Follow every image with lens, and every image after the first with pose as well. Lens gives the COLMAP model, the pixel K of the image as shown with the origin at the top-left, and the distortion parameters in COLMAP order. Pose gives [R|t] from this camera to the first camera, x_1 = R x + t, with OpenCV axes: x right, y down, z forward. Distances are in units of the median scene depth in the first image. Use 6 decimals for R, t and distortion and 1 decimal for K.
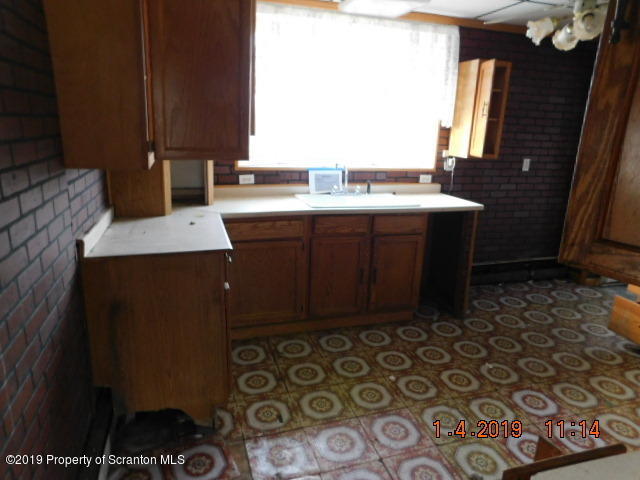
lens RADIAL K [[432.6, 0, 319.5], [0, 432.6, 242.4], [0, 0, 1]] dist [-0.044495, 0.043565]
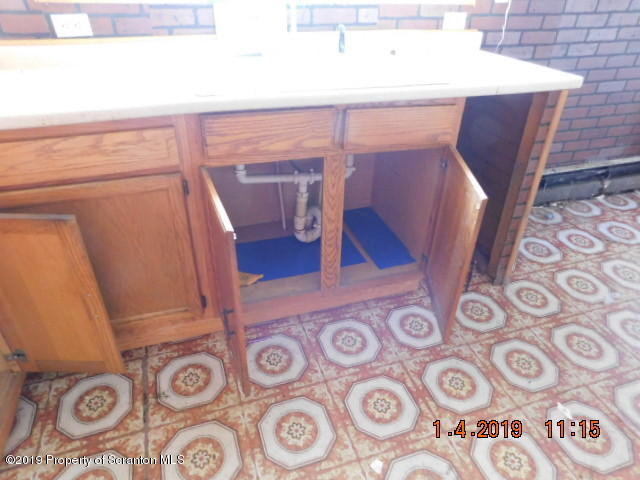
lens RADIAL K [[432.6, 0, 320.3], [0, 432.6, 238.3], [0, 0, 1]] dist [-0.044495, 0.043565]
pose [[0.999714, -0.020534, 0.012289, 0.083199], [0.015919, 0.954076, 0.299143, -0.061457], [-0.017867, -0.298862, 0.954129, 0.489785]]
